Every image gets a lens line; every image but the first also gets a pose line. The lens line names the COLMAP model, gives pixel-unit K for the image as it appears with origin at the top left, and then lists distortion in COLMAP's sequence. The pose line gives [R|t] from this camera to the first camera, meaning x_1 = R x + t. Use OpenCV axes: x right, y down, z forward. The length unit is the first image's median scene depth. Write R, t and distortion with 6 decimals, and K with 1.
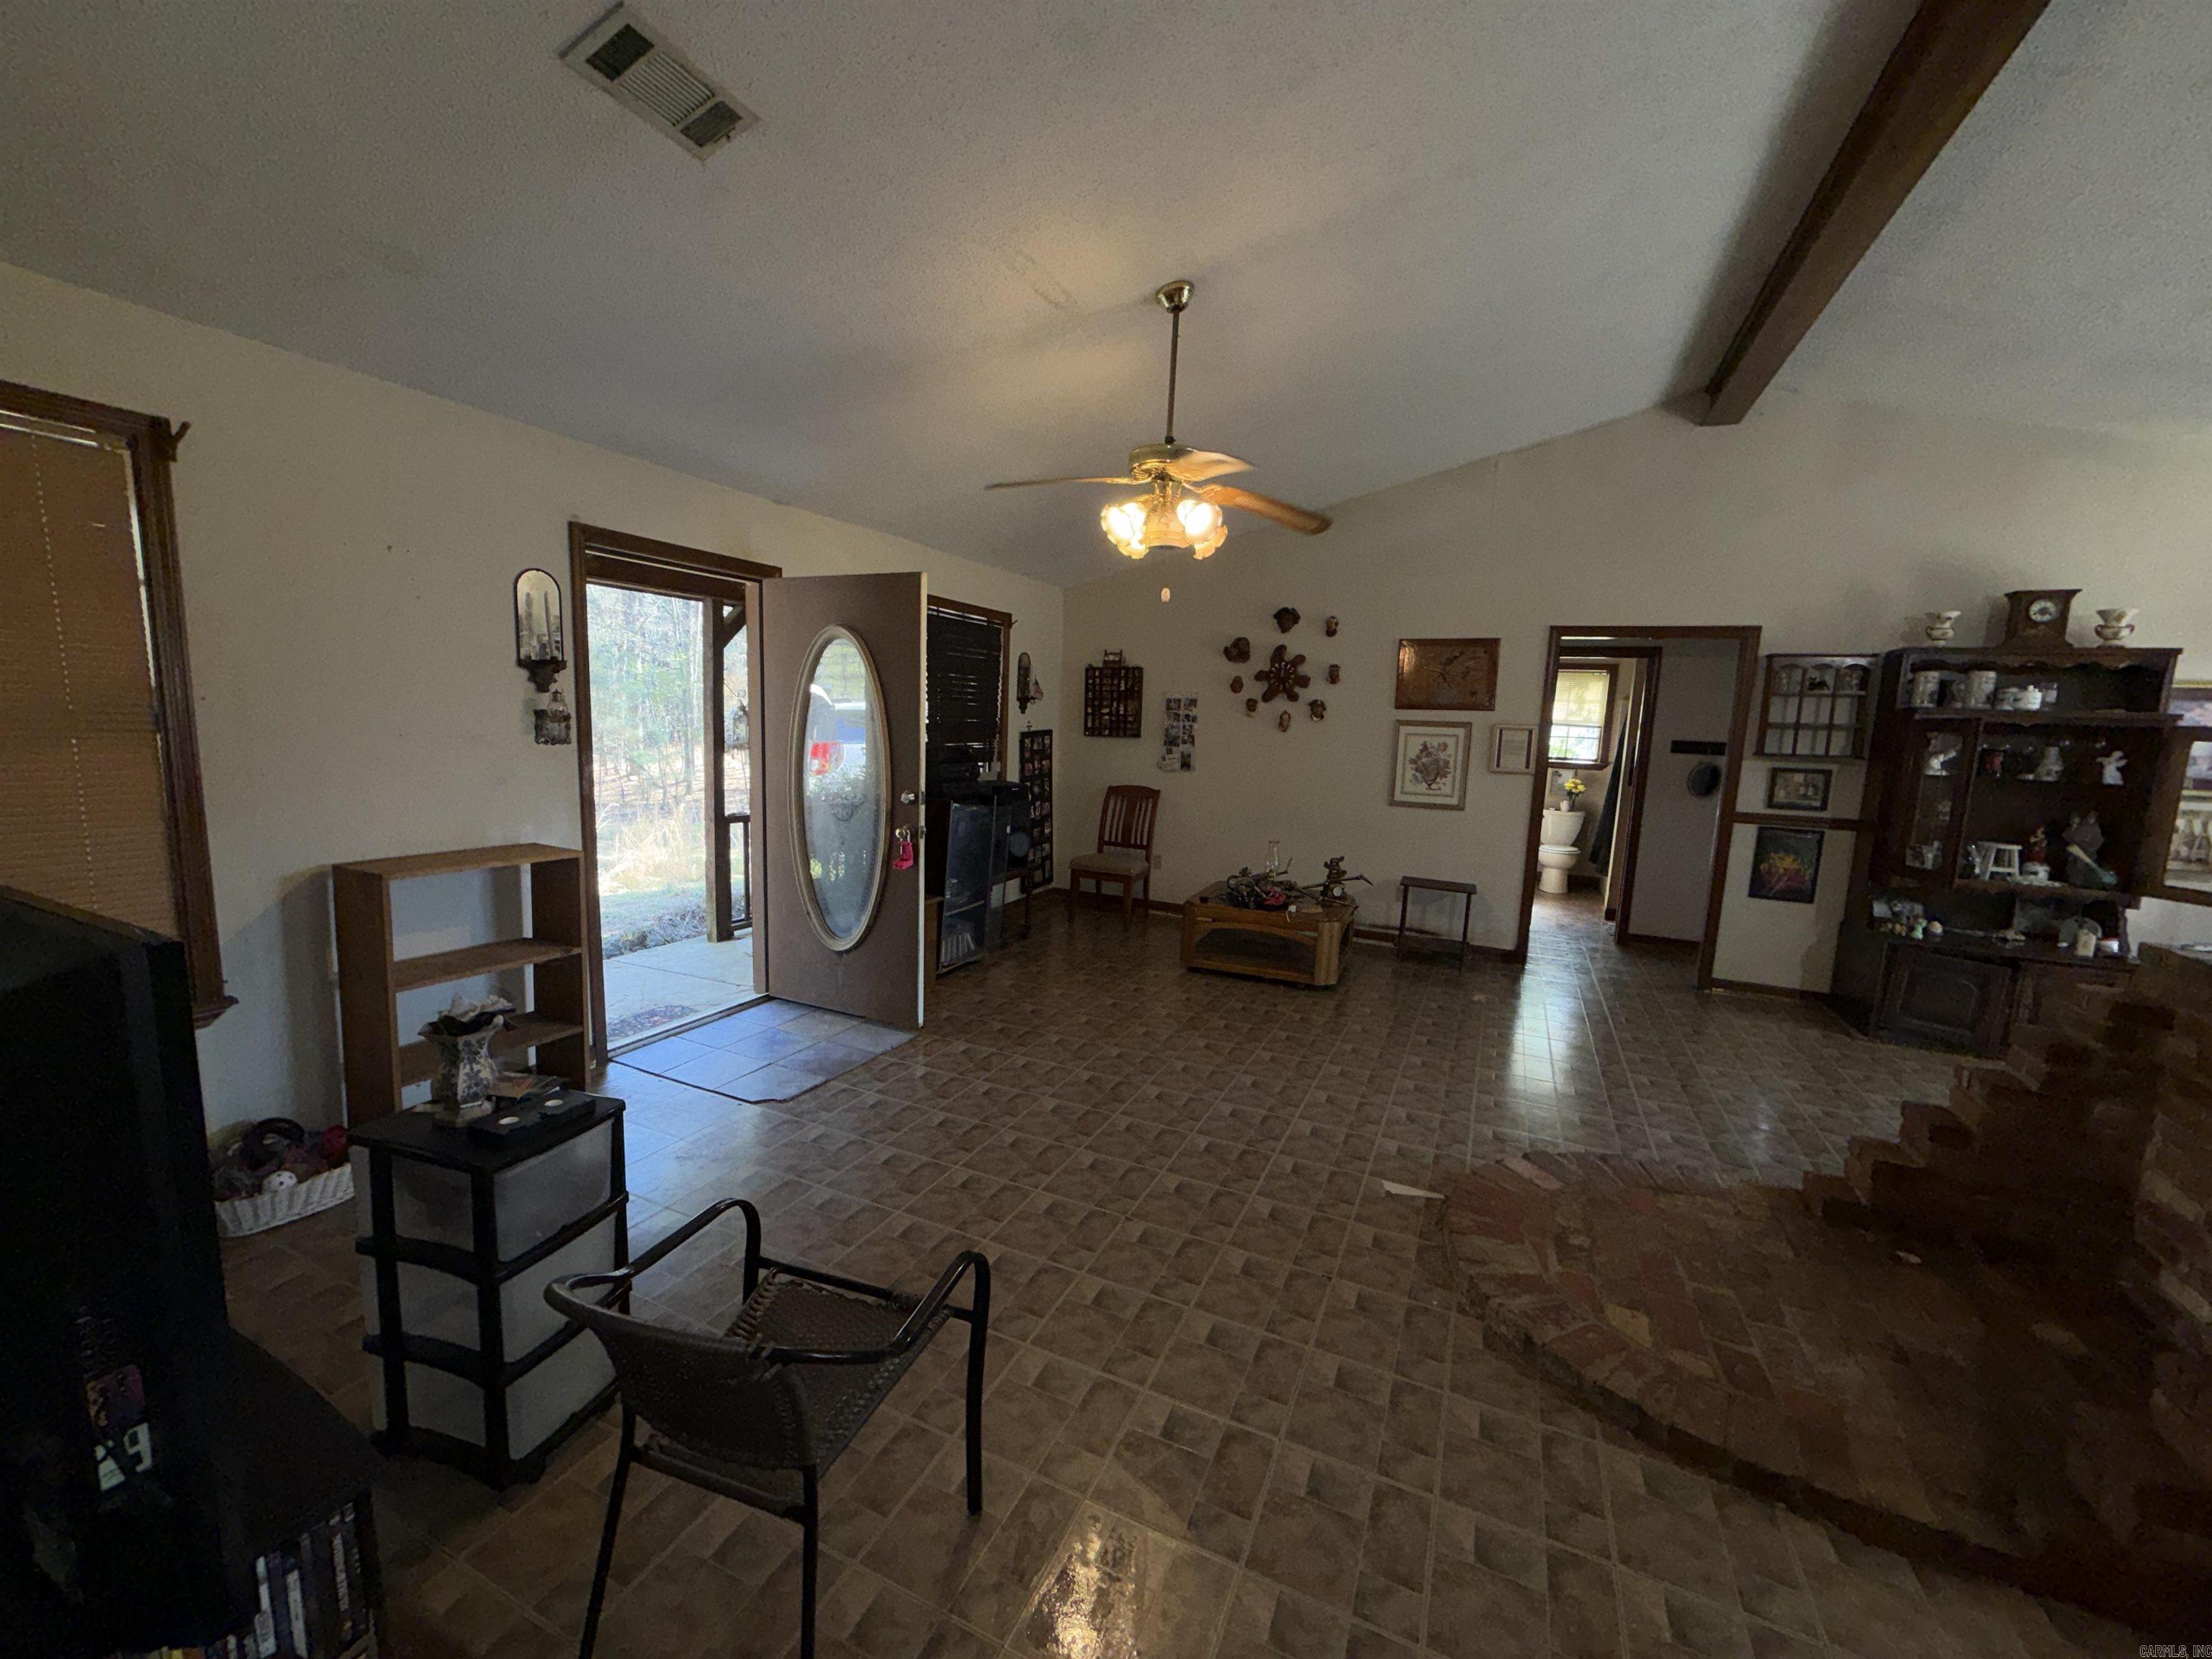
lens RADIAL K [[881.0, 0, 1100.4], [0, 881.0, 832.1], [0, 0, 1]] dist [0.001077, -0.000294]
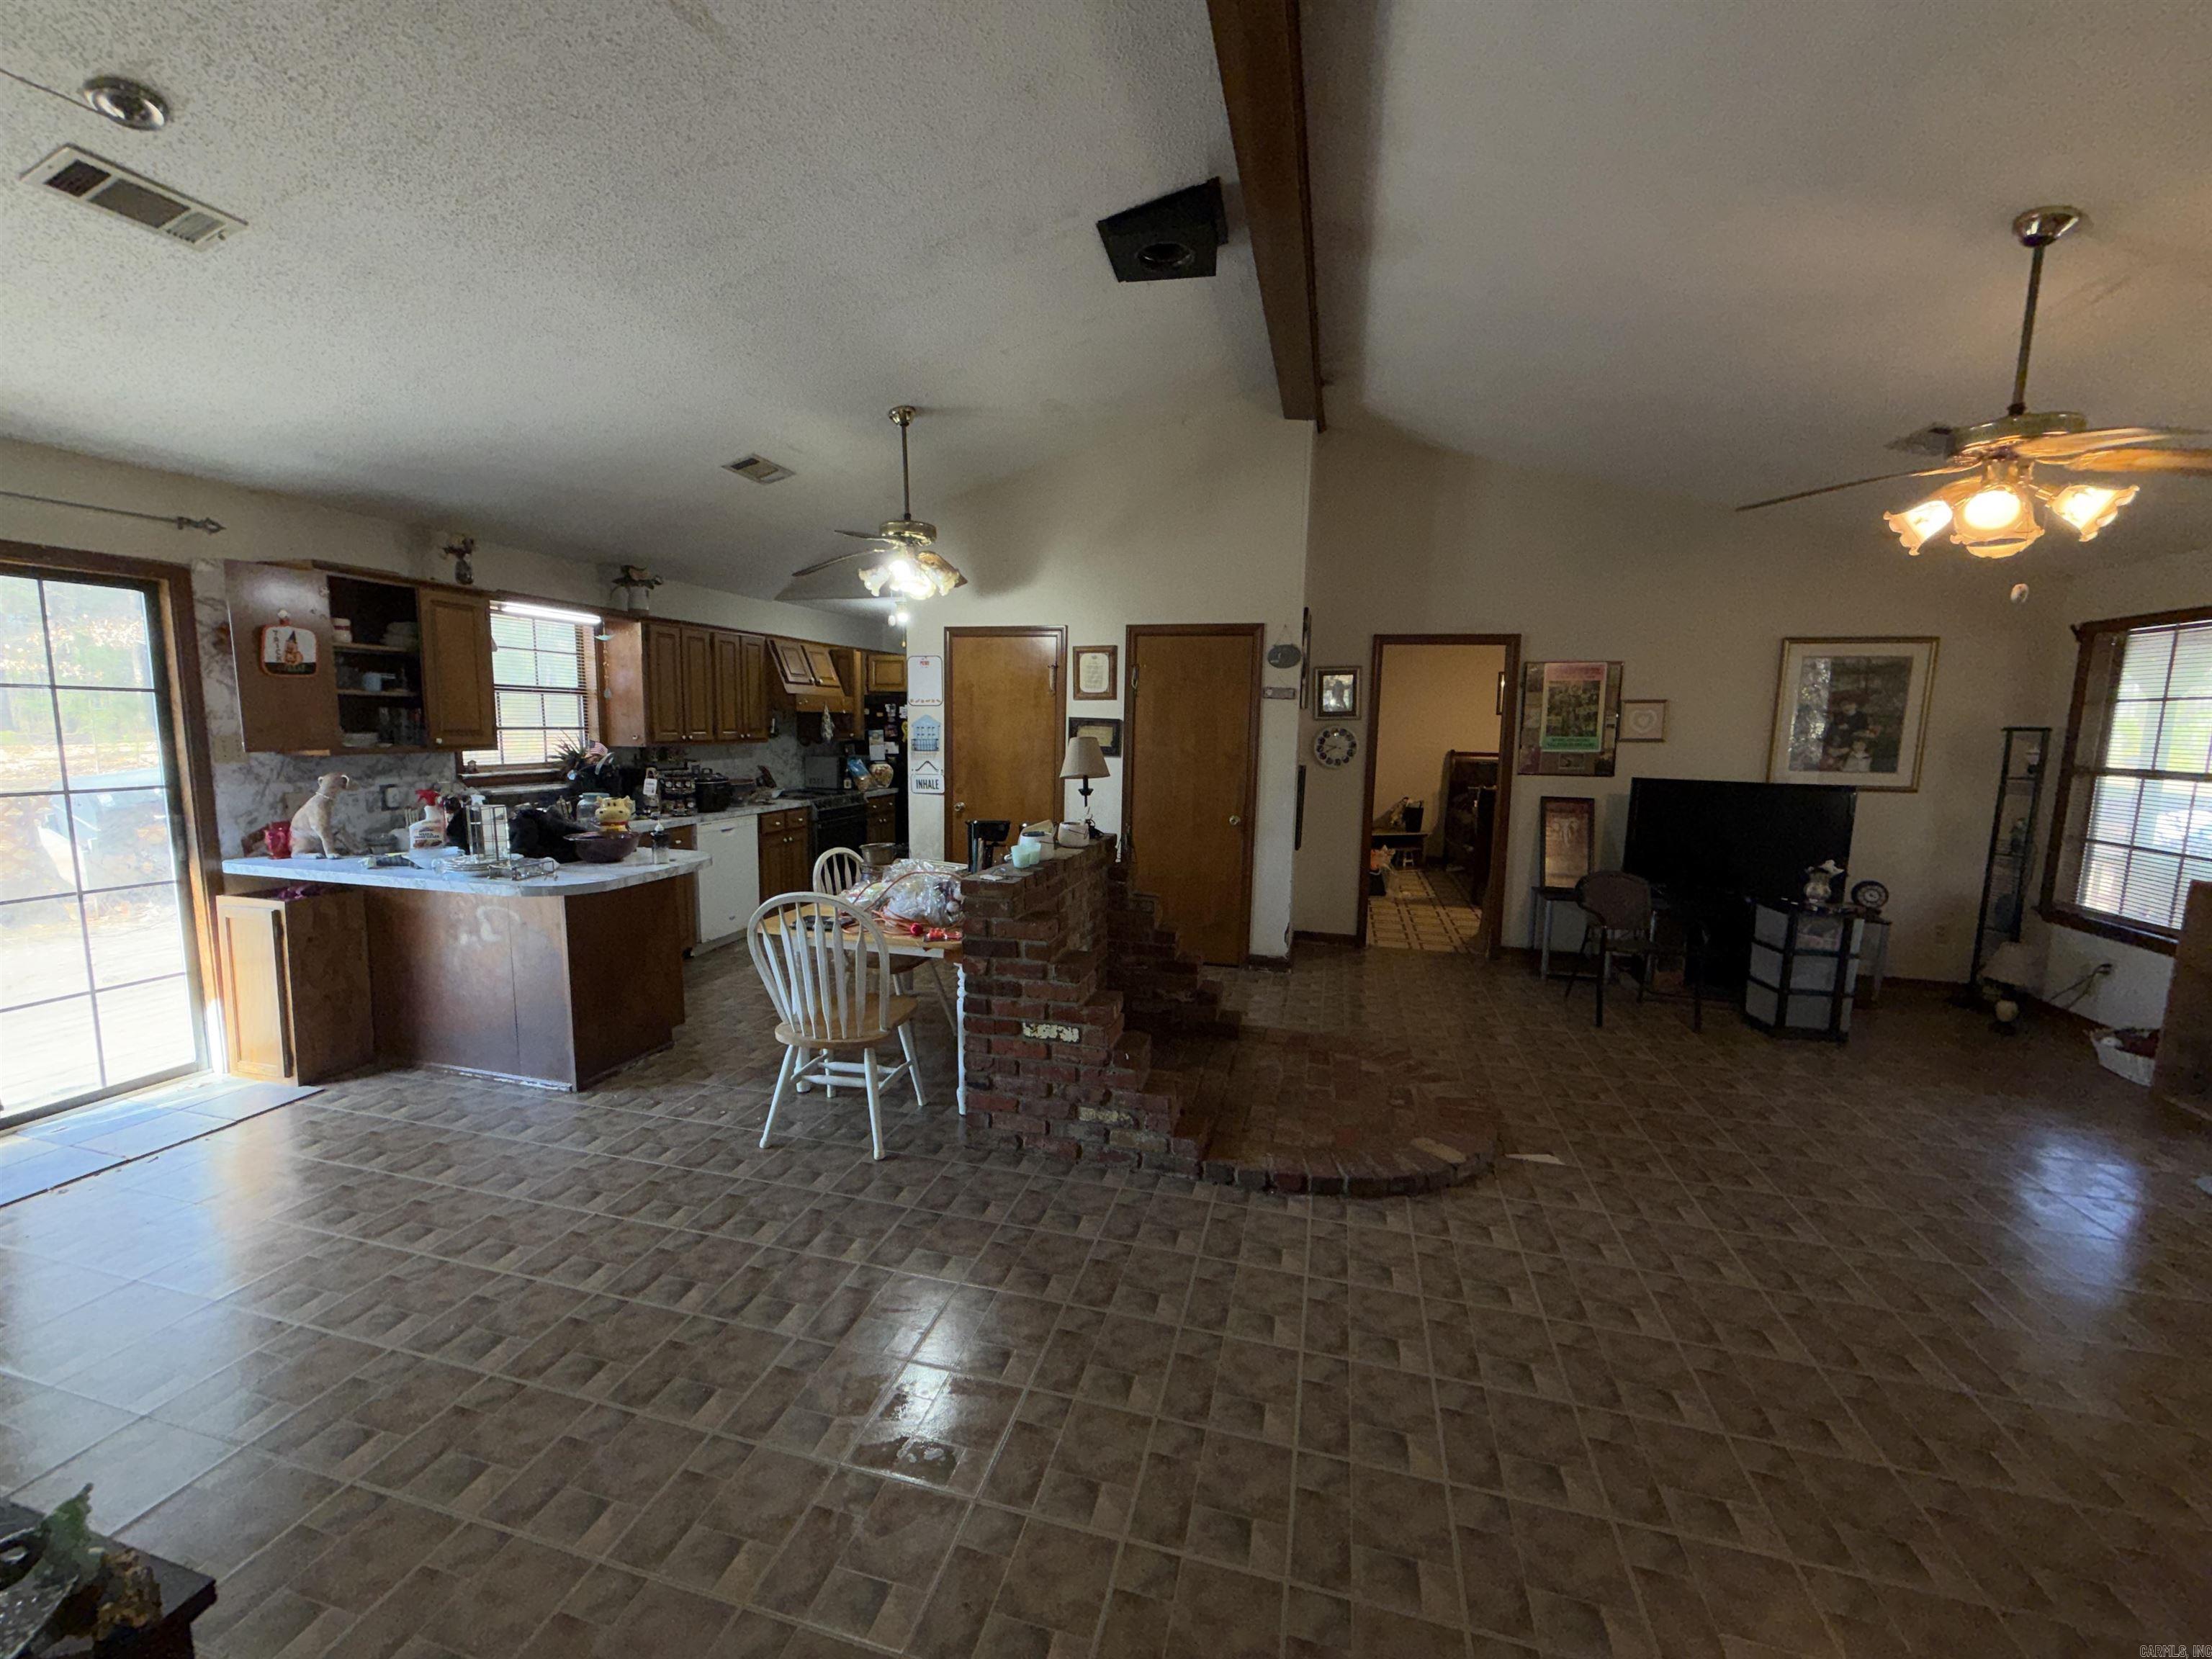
lens RADIAL K [[881.0, 0, 1100.6], [0, 881.0, 830.6], [0, 0, 1]] dist [0.001077, -0.000294]
pose [[-0.983931, -0.037565, -0.174556, 0.675673], [-0.080803, 0.965461, 0.247701, -0.136180], [0.159222, 0.257825, -0.952982, 1.144866]]
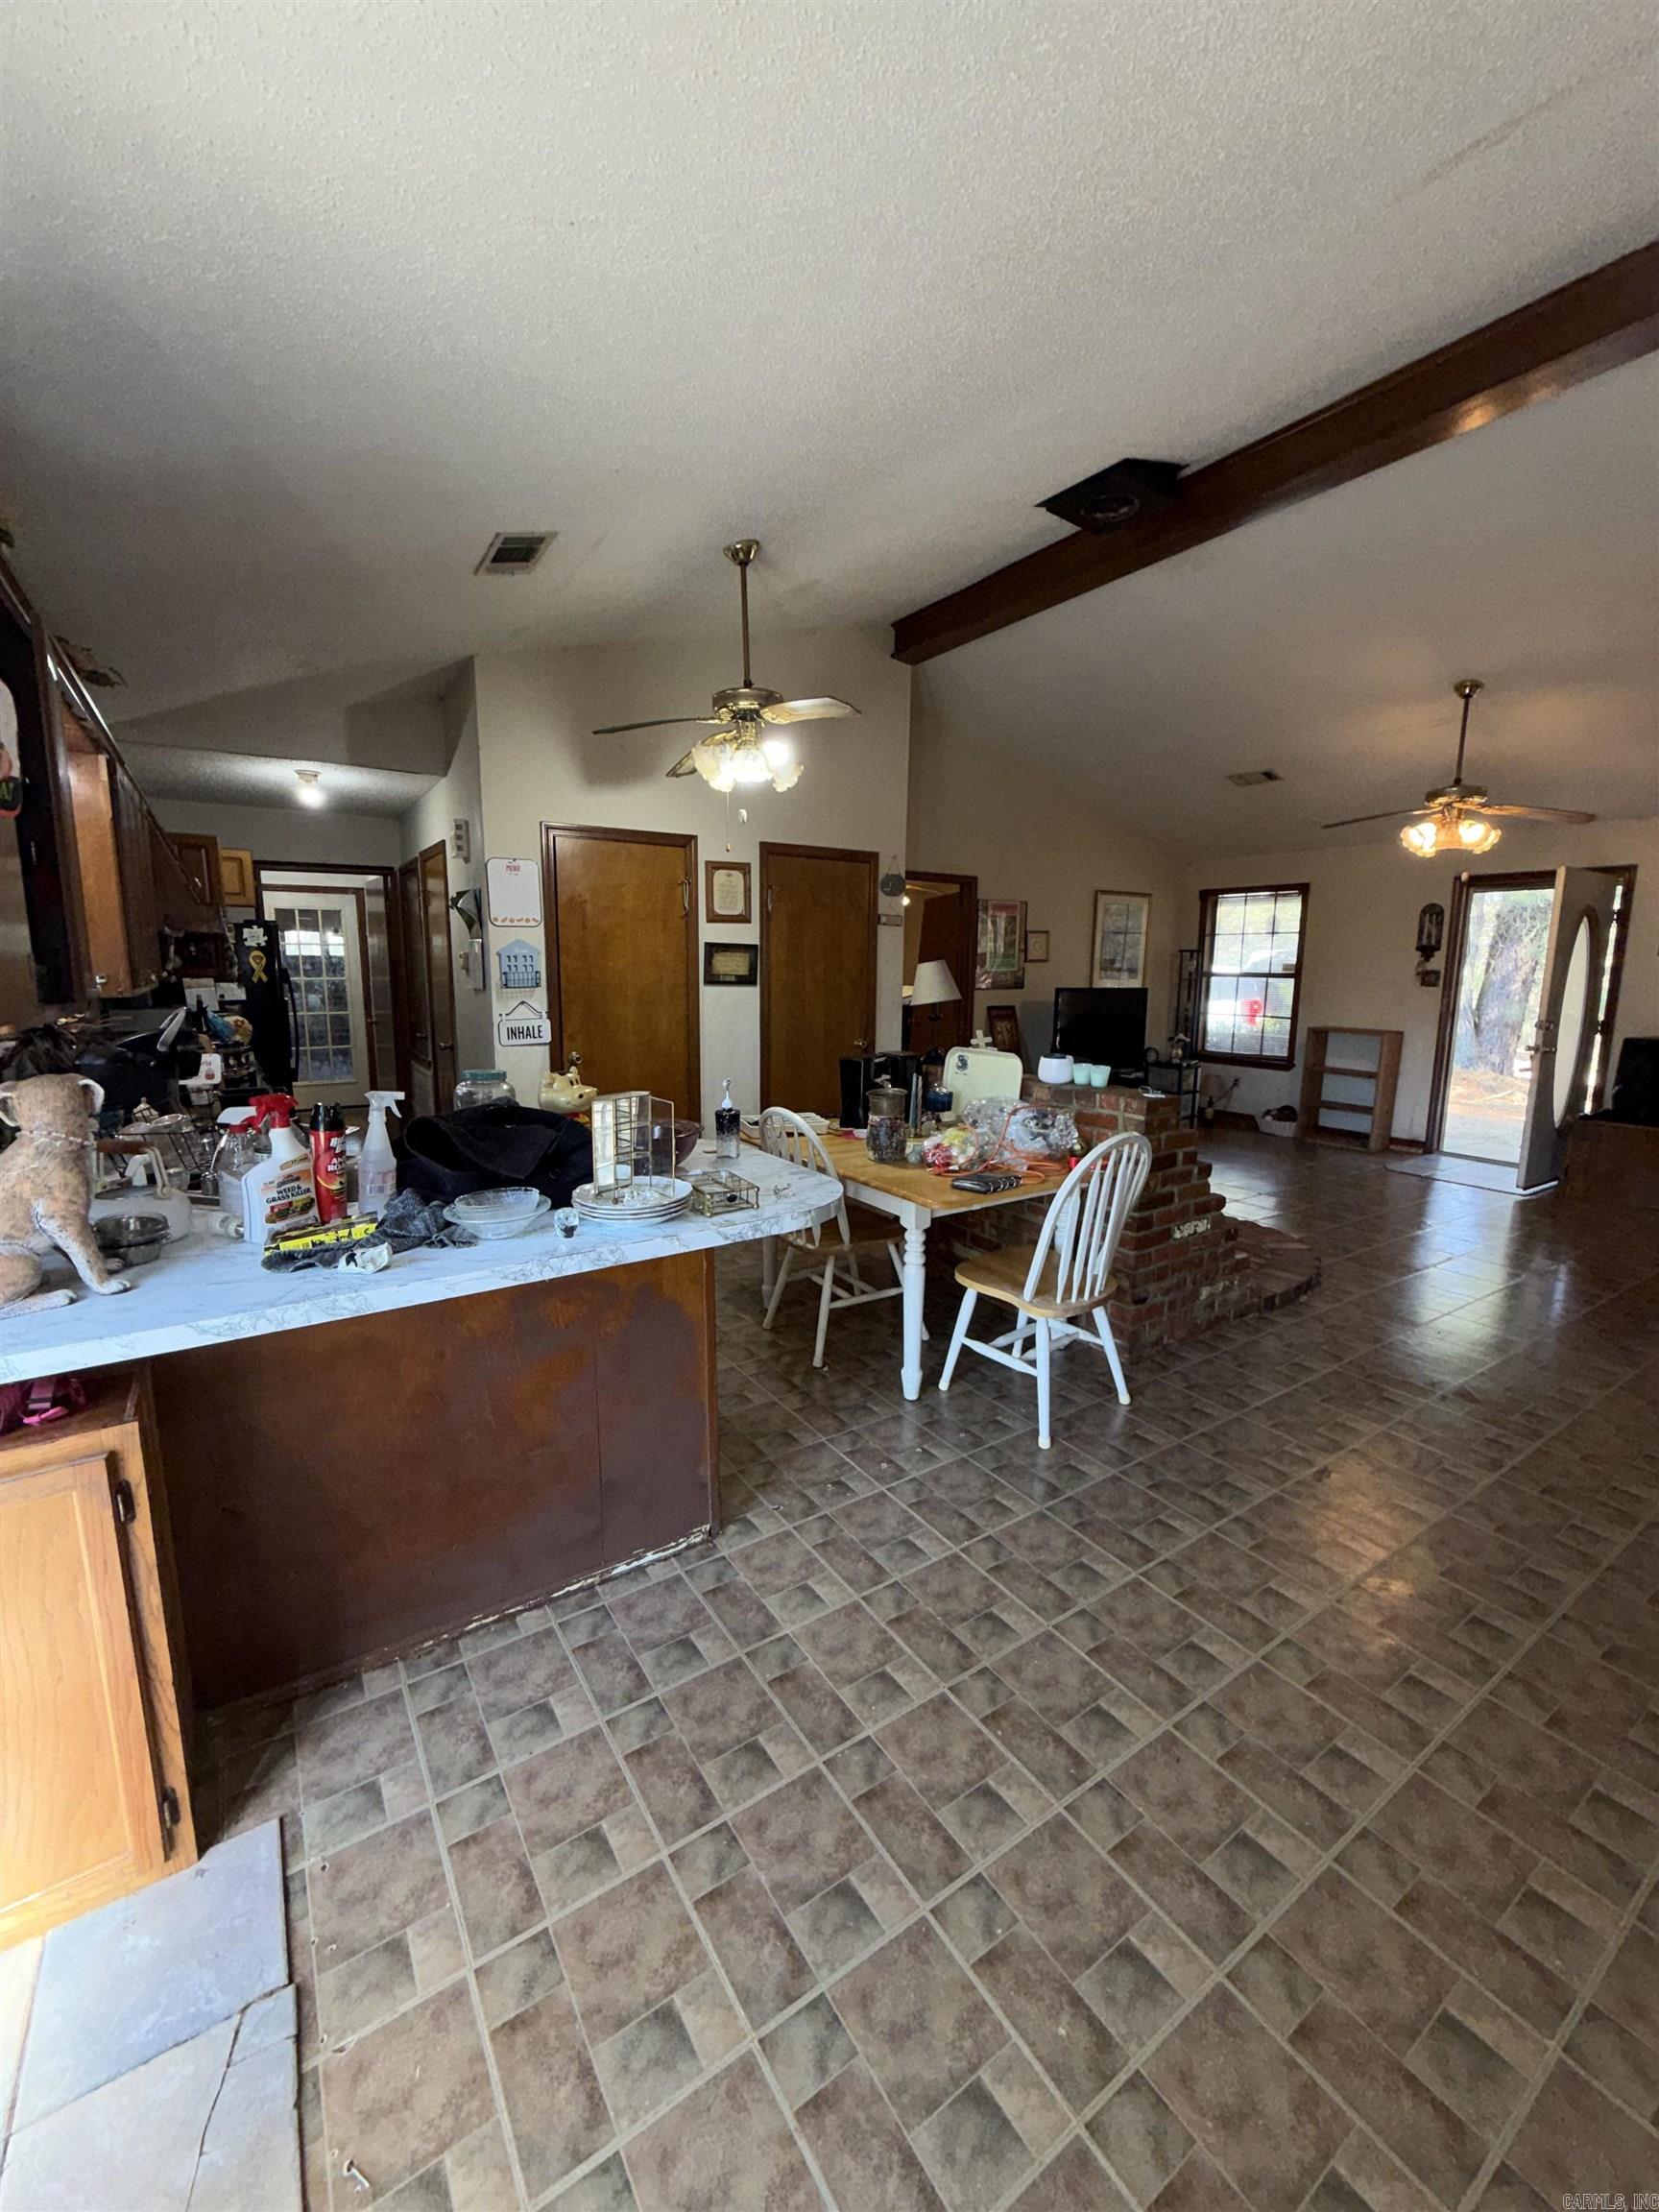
lens RADIAL K [[881.0, 0, 829.0], [0, 881.0, 1099.9], [0, 0, 1]] dist [0.001077, -0.000294]
pose [[-0.522921, 0.087191, -0.847910, 1.343319], [-0.142465, 0.971822, 0.187794, -0.020297], [0.840391, 0.218998, -0.495765, 0.637425]]
